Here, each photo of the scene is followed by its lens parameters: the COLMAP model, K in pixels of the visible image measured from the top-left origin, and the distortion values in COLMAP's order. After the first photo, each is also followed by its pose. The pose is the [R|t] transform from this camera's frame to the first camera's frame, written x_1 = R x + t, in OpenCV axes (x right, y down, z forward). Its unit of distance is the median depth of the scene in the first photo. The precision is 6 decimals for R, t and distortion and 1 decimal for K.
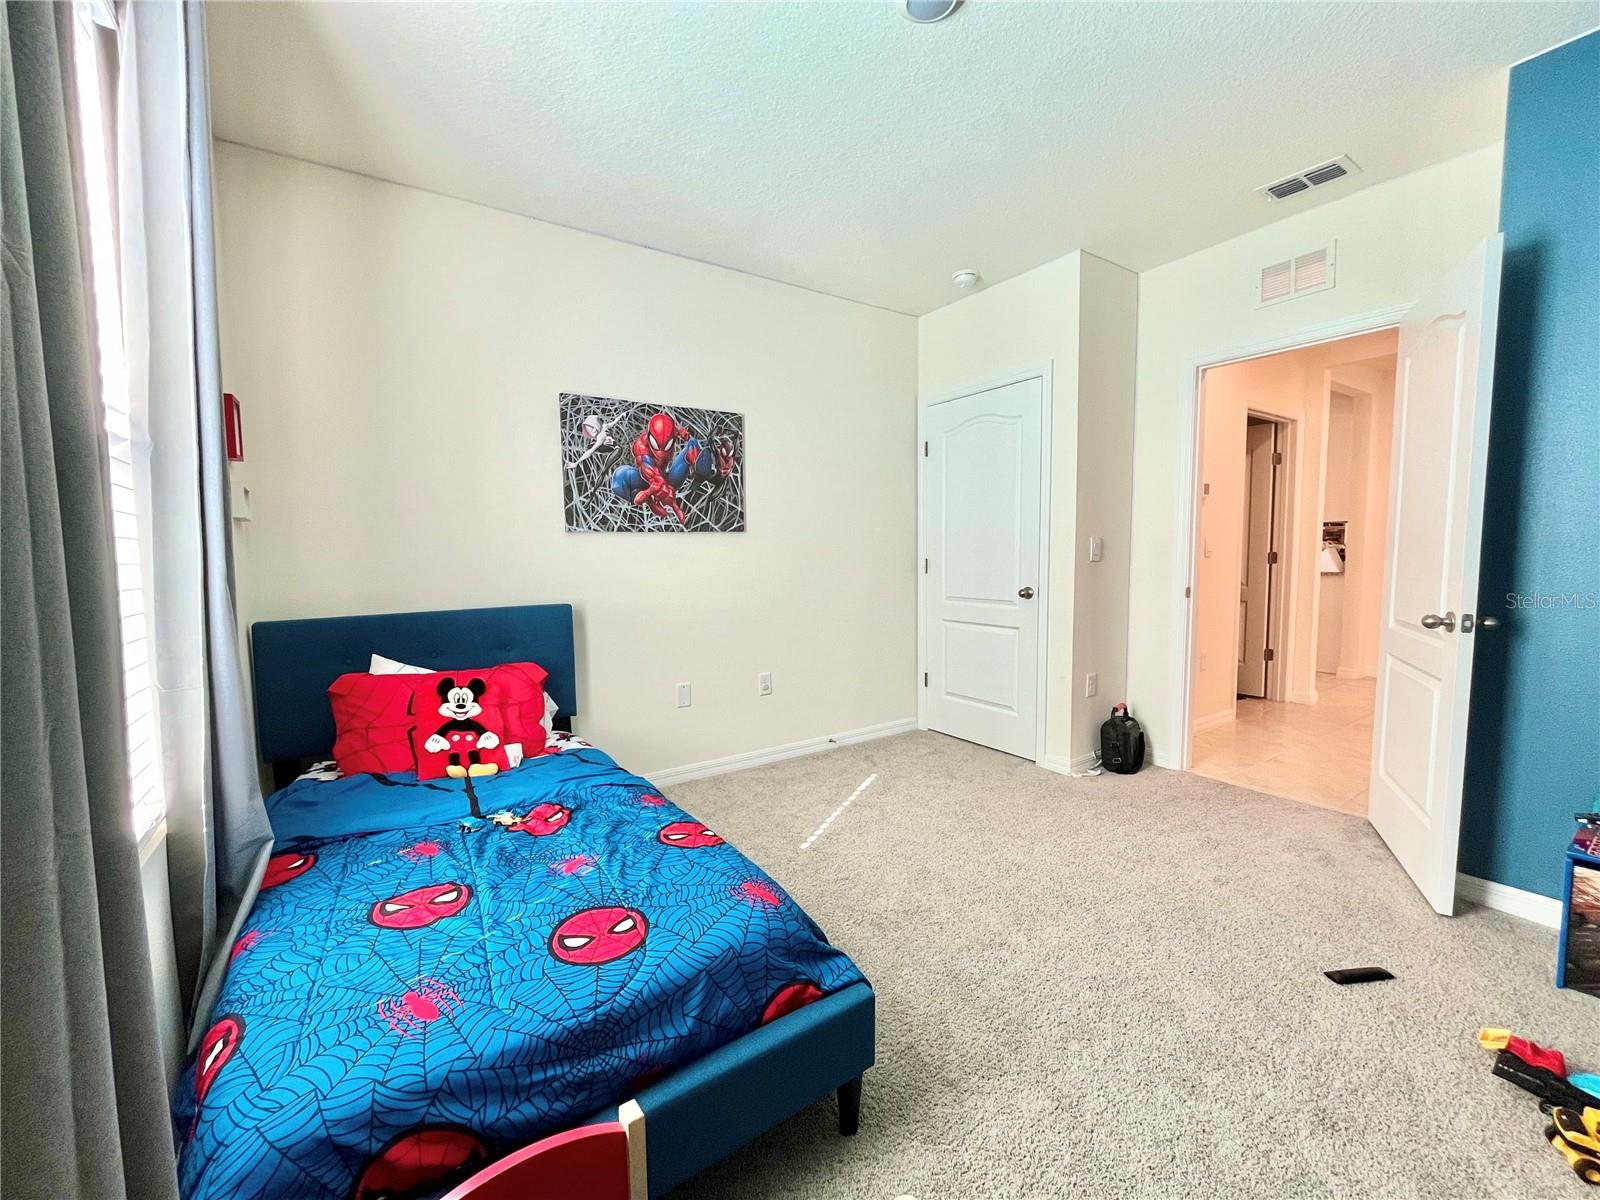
lens RADIAL K [[642.0, 0, 787.5], [0, 642.0, 597.5], [0, 0, 1]] dist [-0.000643, -0.000097]
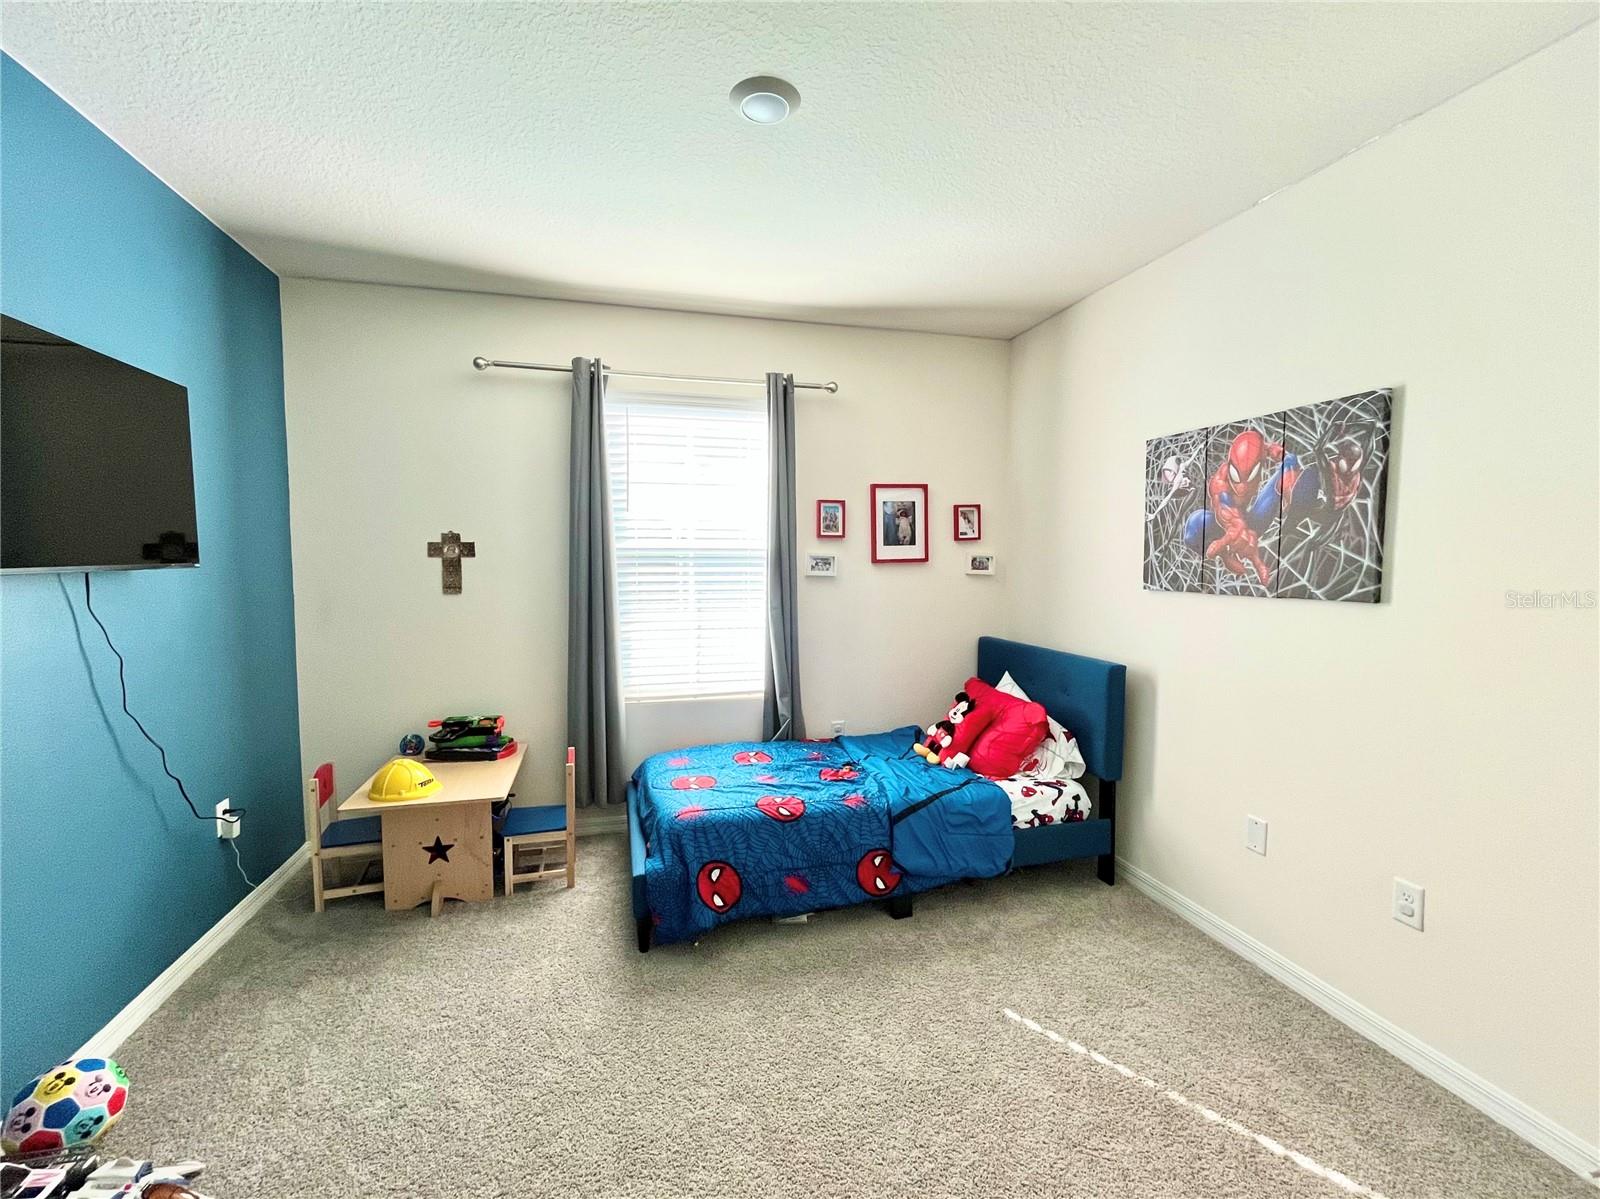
lens RADIAL K [[642.0, 0, 788.5], [0, 642.0, 595.2], [0, 0, 1]] dist [-0.000643, -0.000097]
pose [[-0.310030, 0.070686, -0.948096, 0.654850], [-0.063771, 0.993440, 0.094920, -0.140540], [0.948586, 0.089889, -0.303488, 0.751197]]
